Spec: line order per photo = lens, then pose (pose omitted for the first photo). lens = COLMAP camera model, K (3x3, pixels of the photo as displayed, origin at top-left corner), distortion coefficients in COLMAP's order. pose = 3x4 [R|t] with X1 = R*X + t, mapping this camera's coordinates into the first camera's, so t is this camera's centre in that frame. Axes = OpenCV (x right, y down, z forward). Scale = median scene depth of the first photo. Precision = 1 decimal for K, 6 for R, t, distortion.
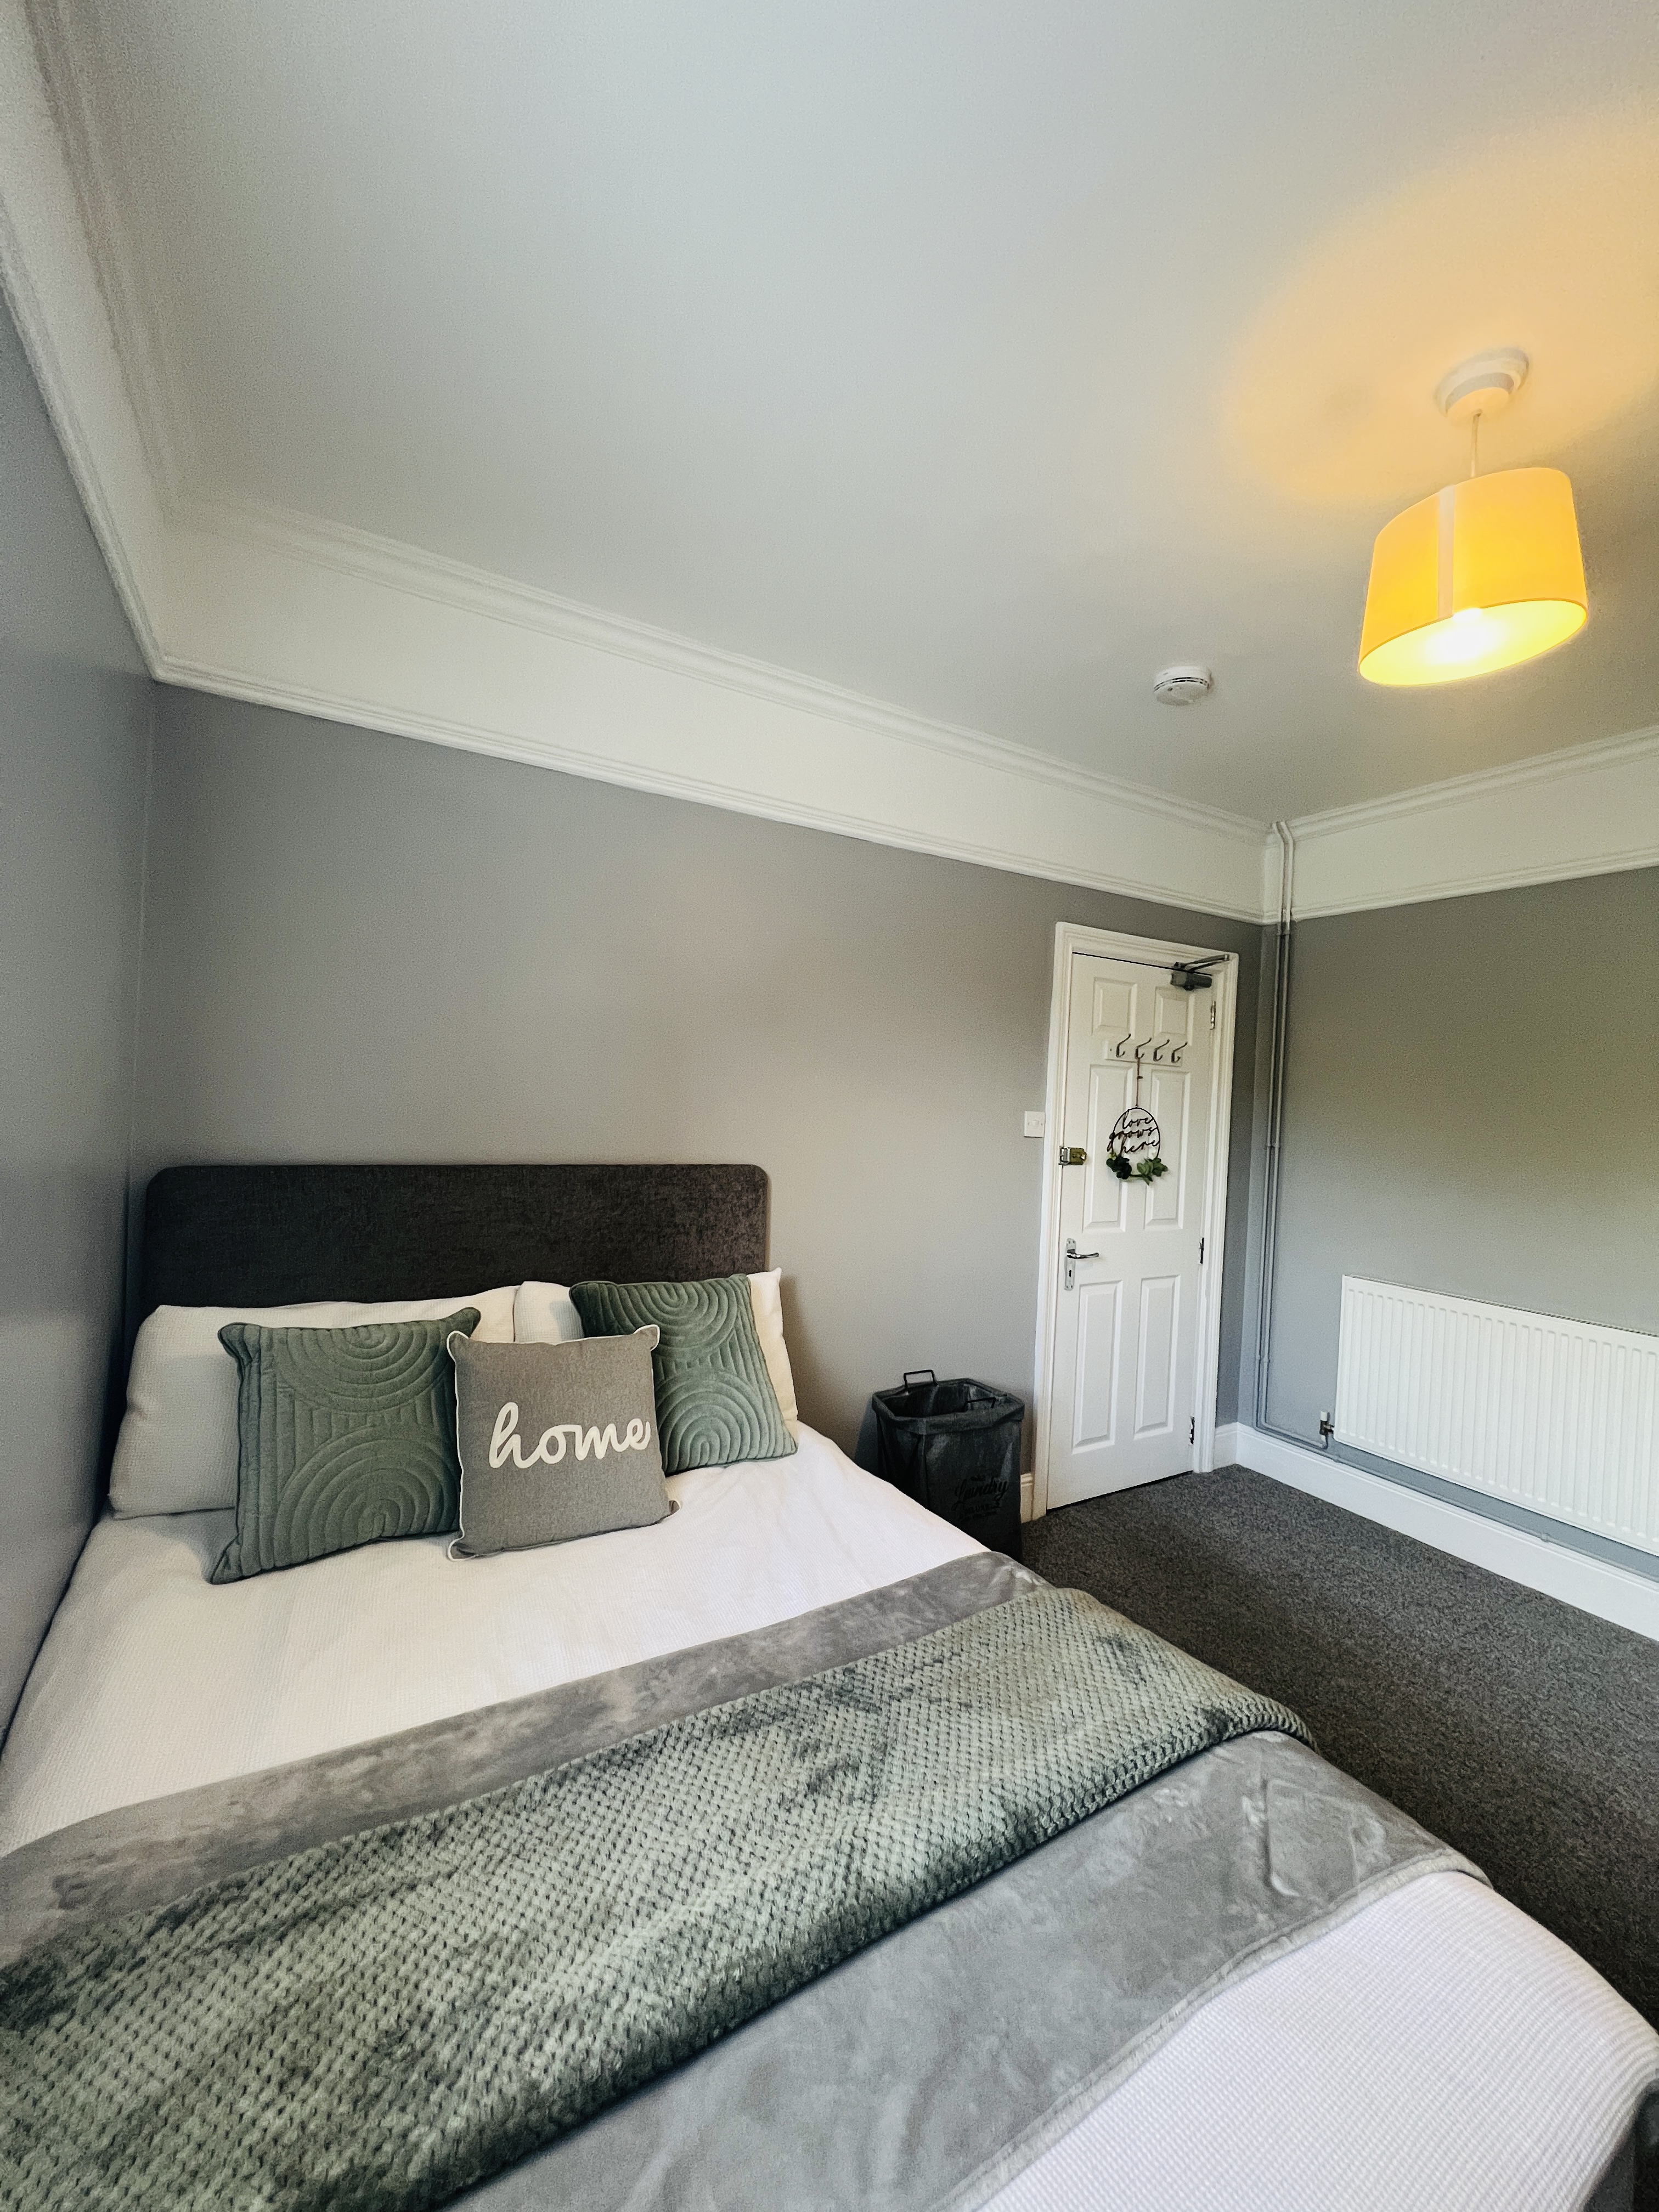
lens RADIAL K [[888.4, 0, 830.8], [0, 888.4, 1106.3], [0, 0, 1]] dist [0.003125, -0.000015]
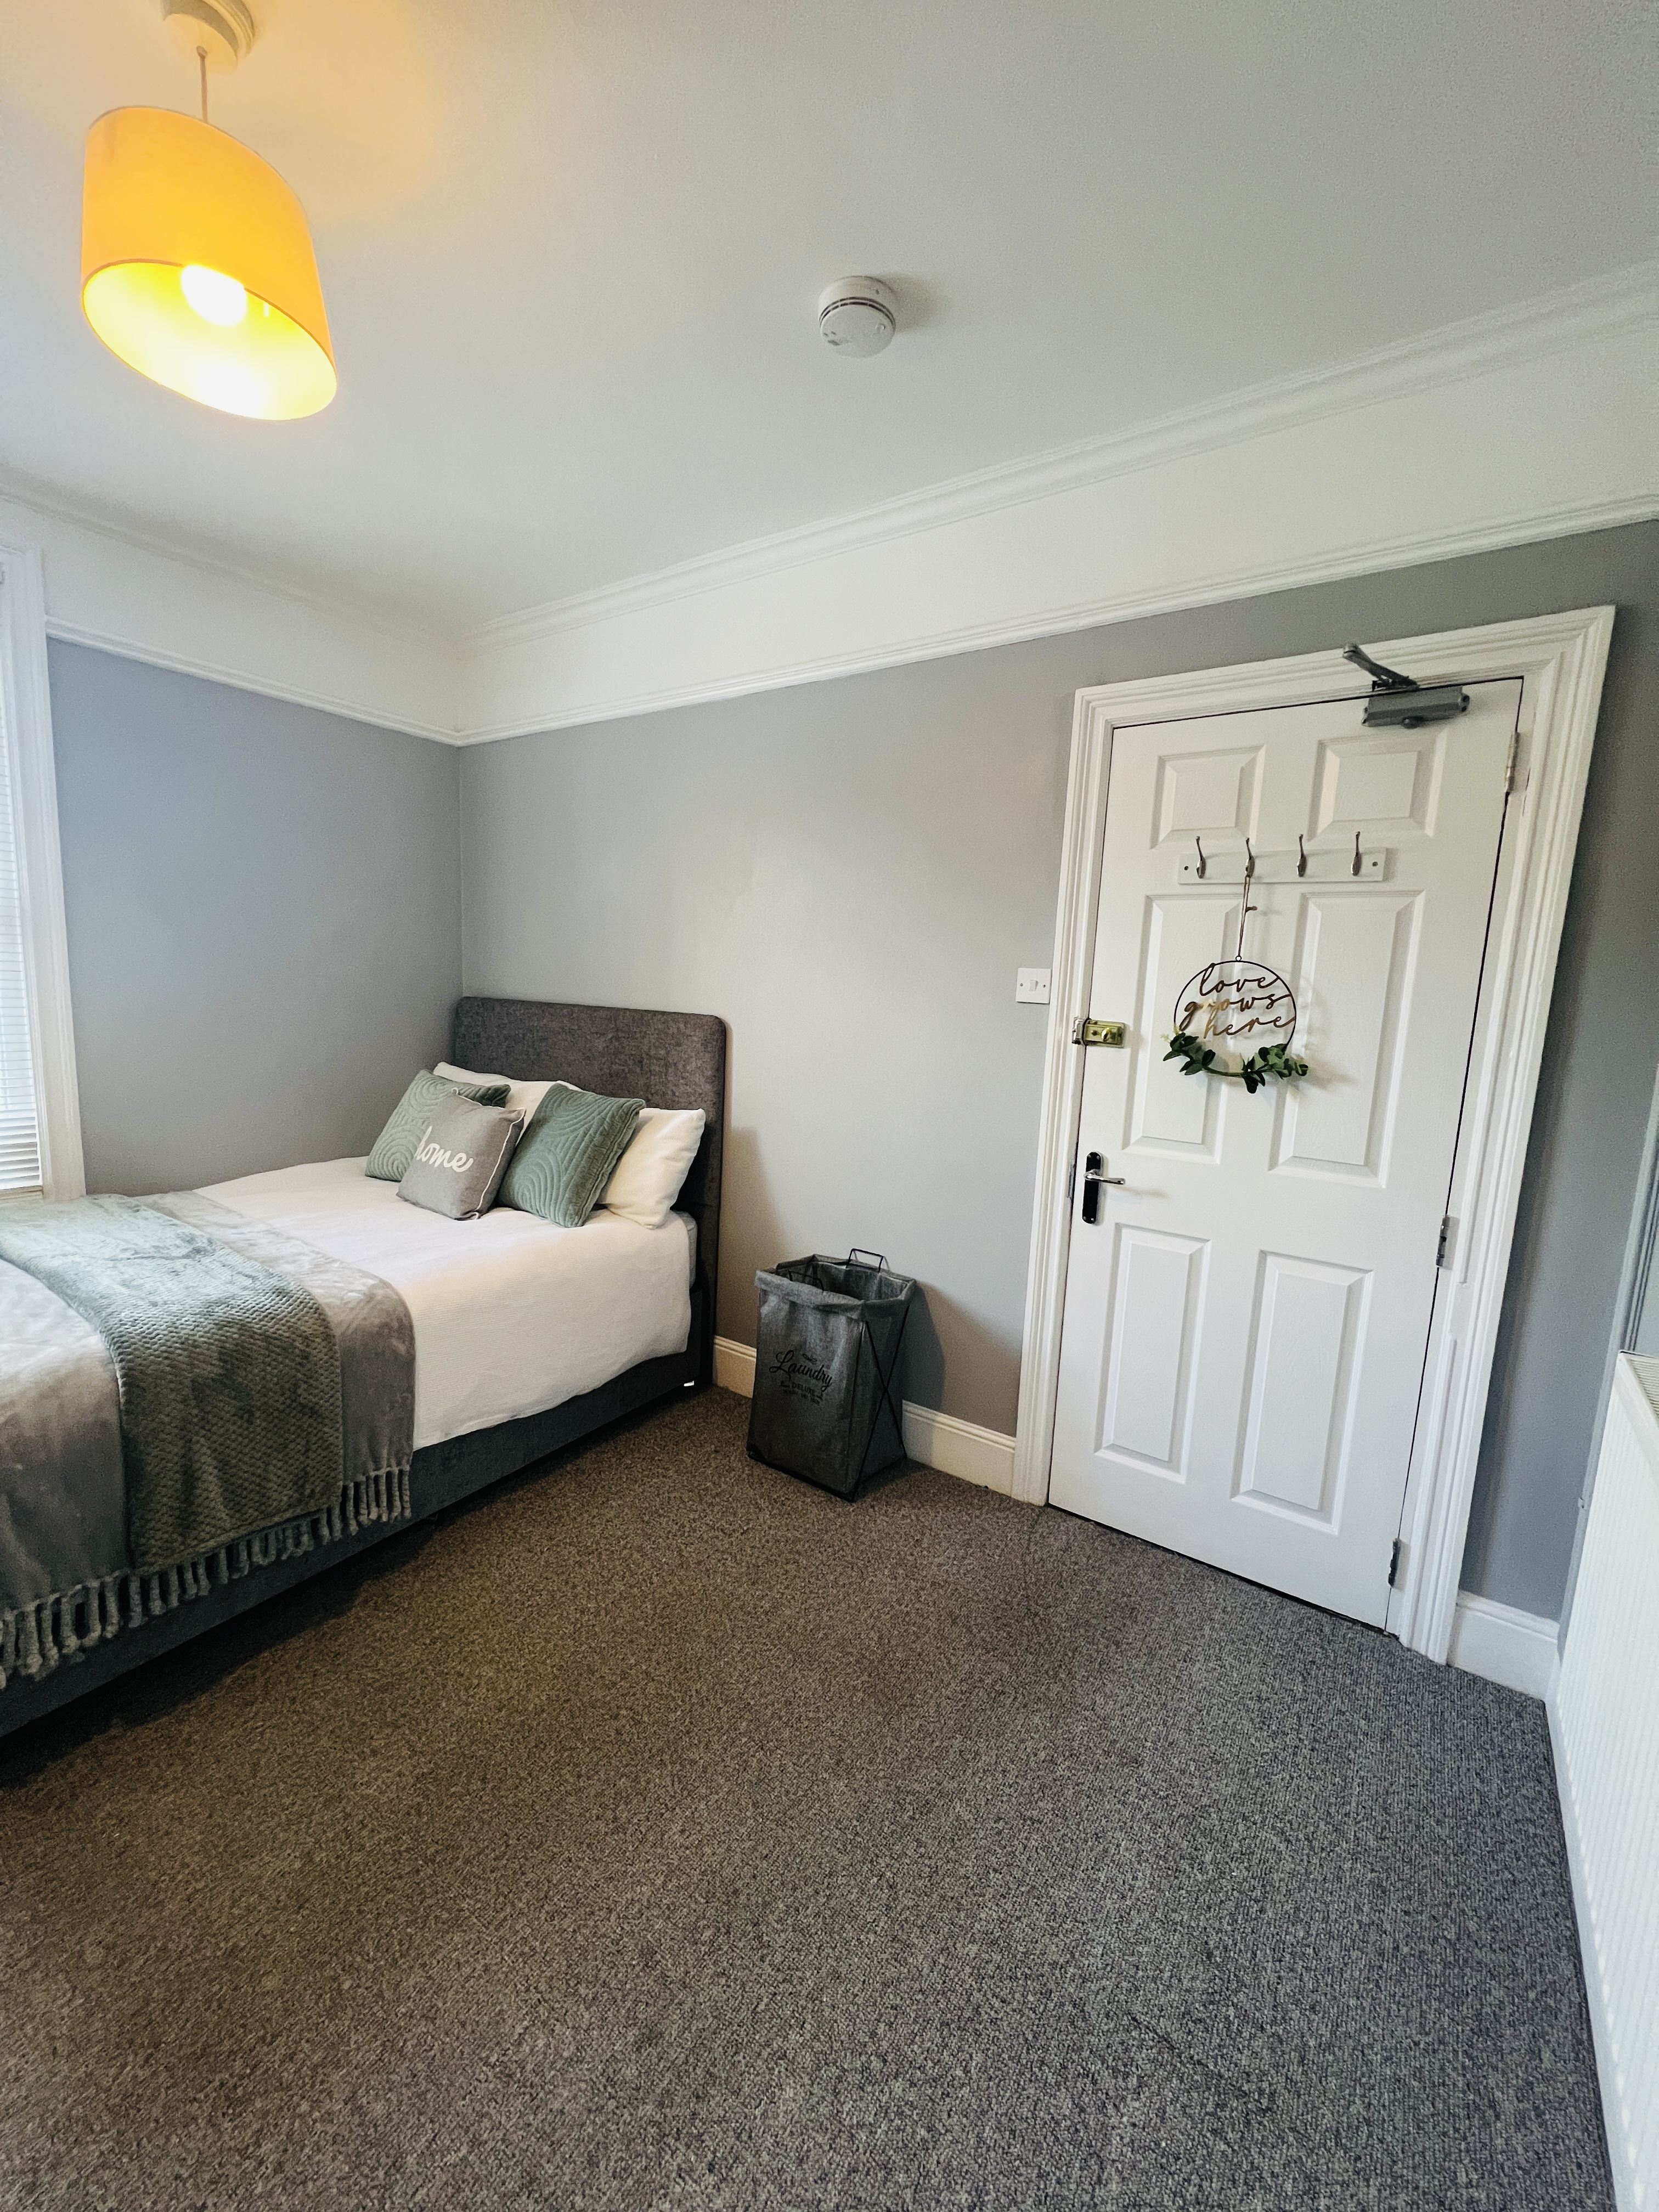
lens RADIAL K [[888.4, 0, 828.5], [0, 888.4, 1106.3], [0, 0, 1]] dist [0.003125, -0.000015]
pose [[0.418136, 0.100685, -0.902787, 2.092125], [-0.035799, 0.994893, 0.094376, 0.142110], [0.907679, -0.007143, 0.419605, 1.336160]]
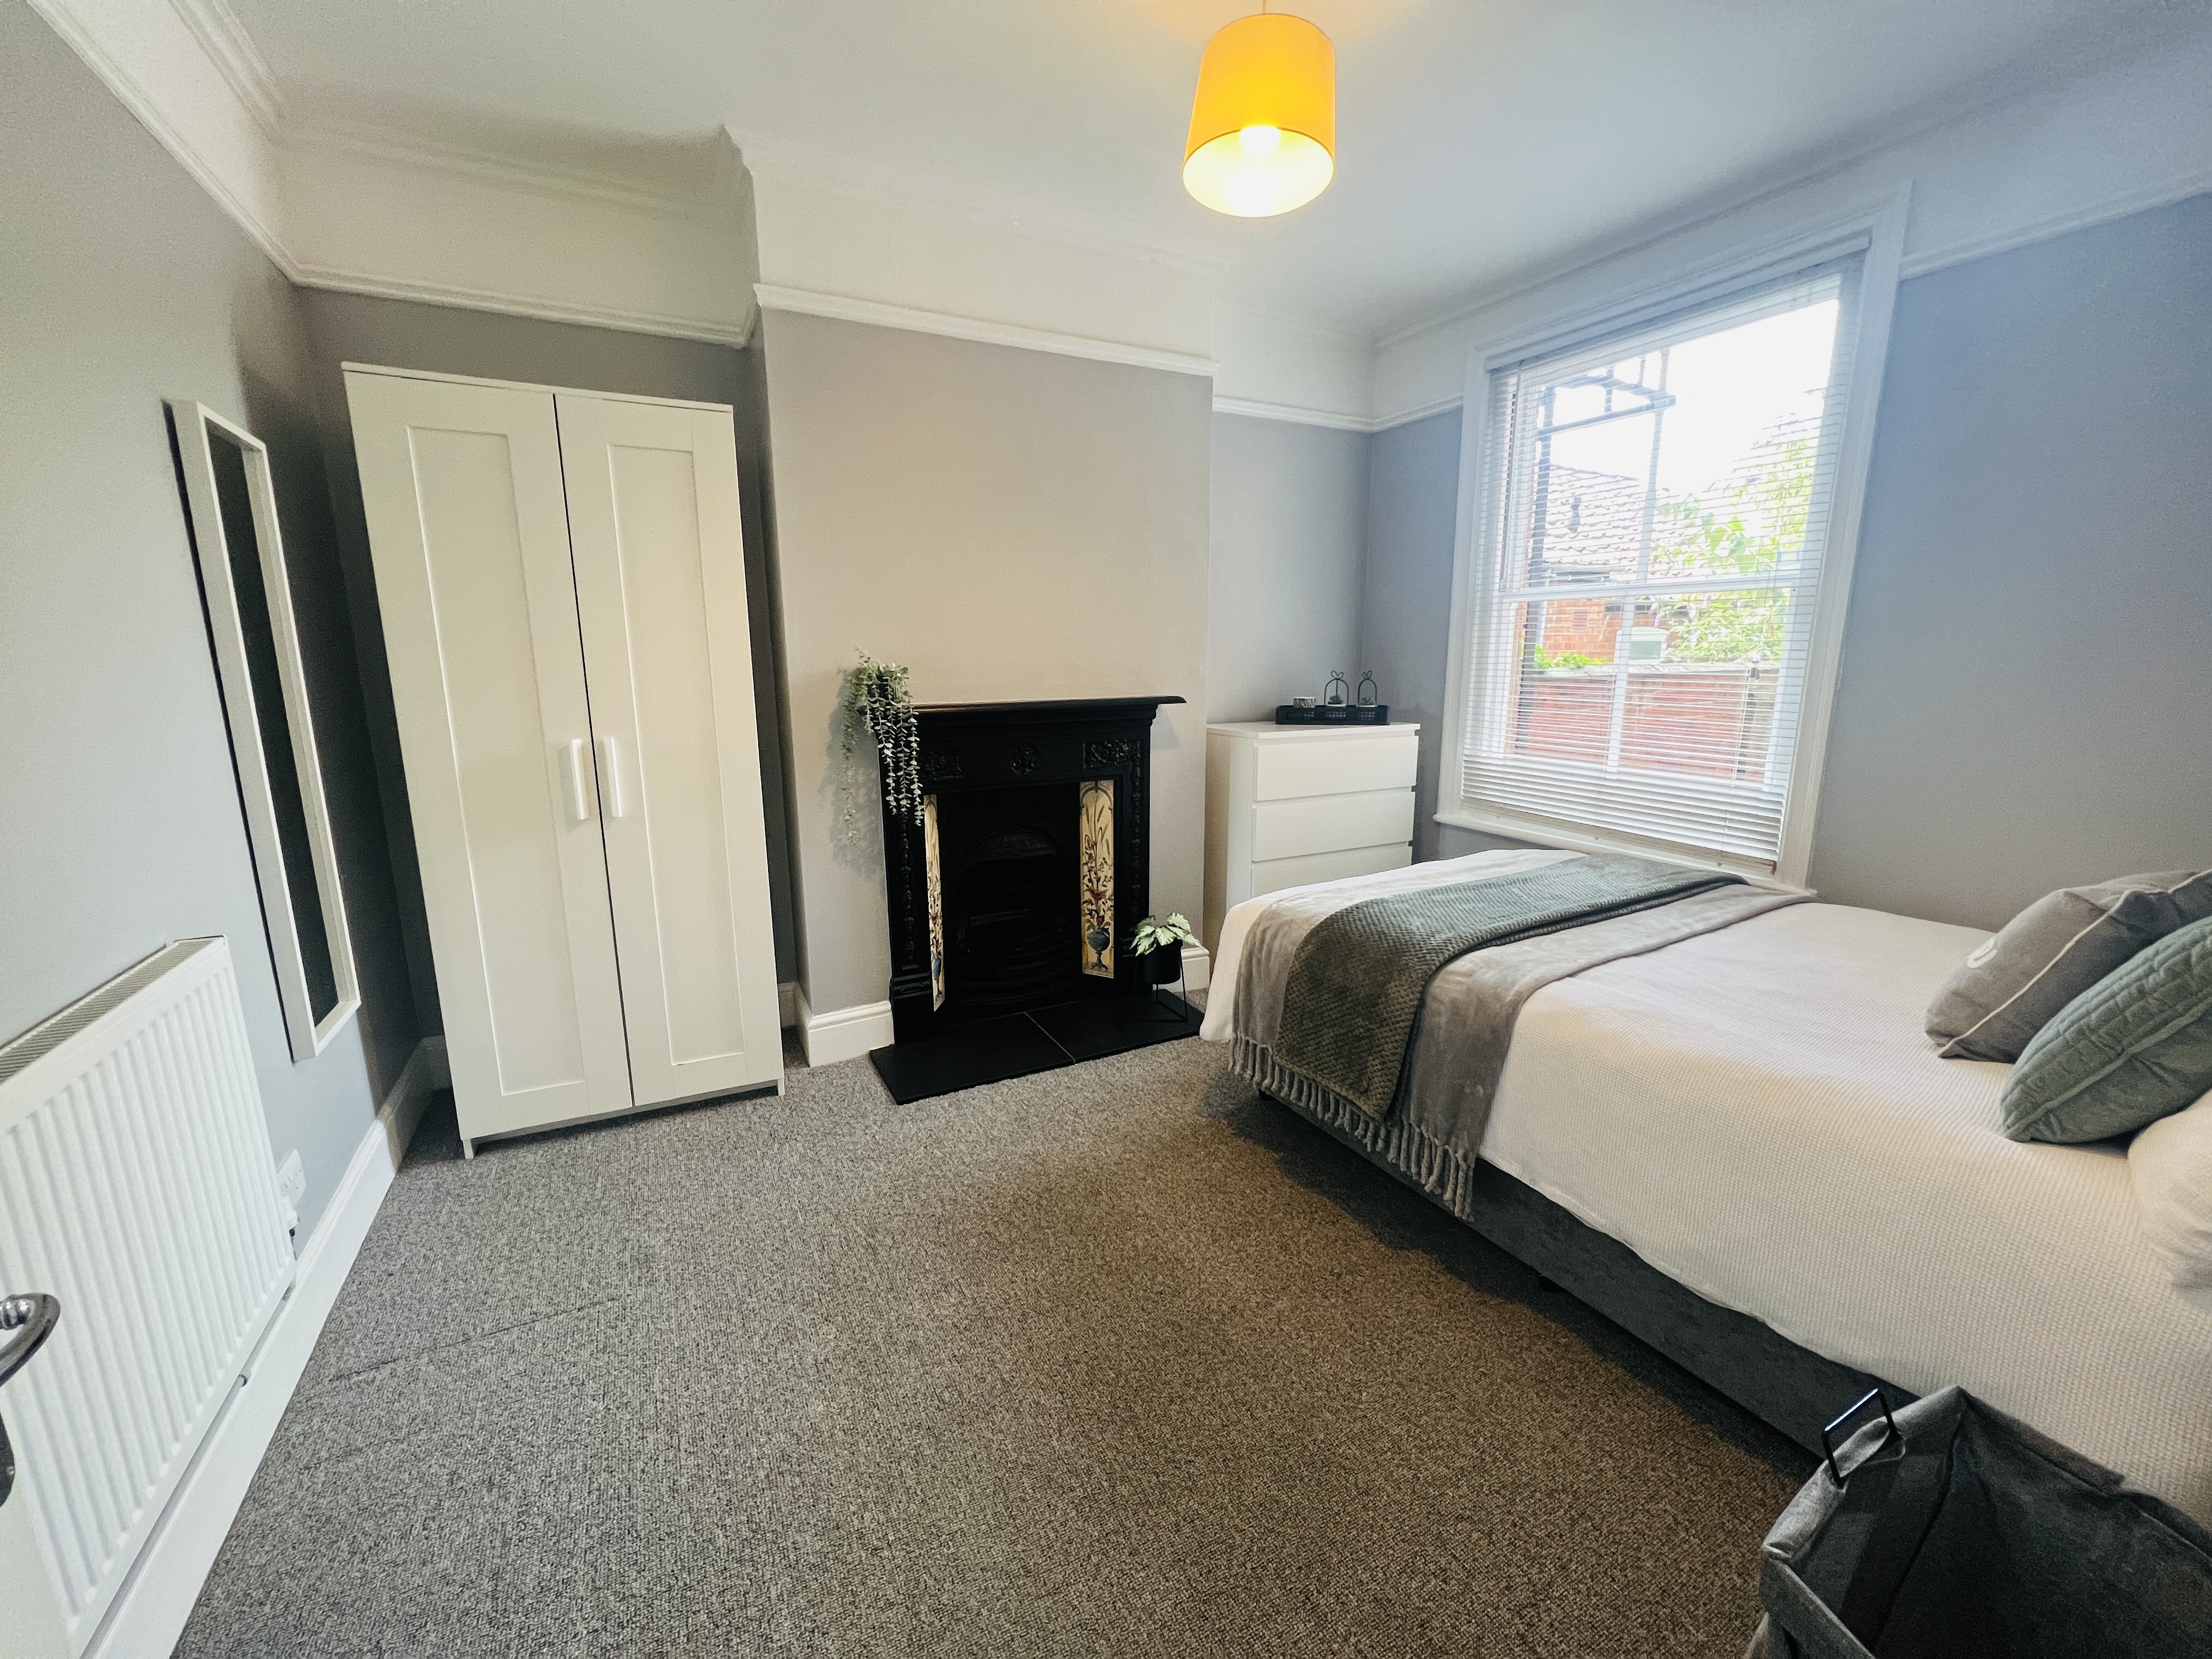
lens RADIAL K [[888.4, 0, 1100.1], [0, 888.4, 827.0], [0, 0, 1]] dist [0.003125, -0.000015]
pose [[-0.997586, -0.051190, 0.046920, 0.954310], [-0.040368, 0.977304, 0.207961, 0.131251], [-0.056501, 0.205565, -0.977011, 2.706235]]
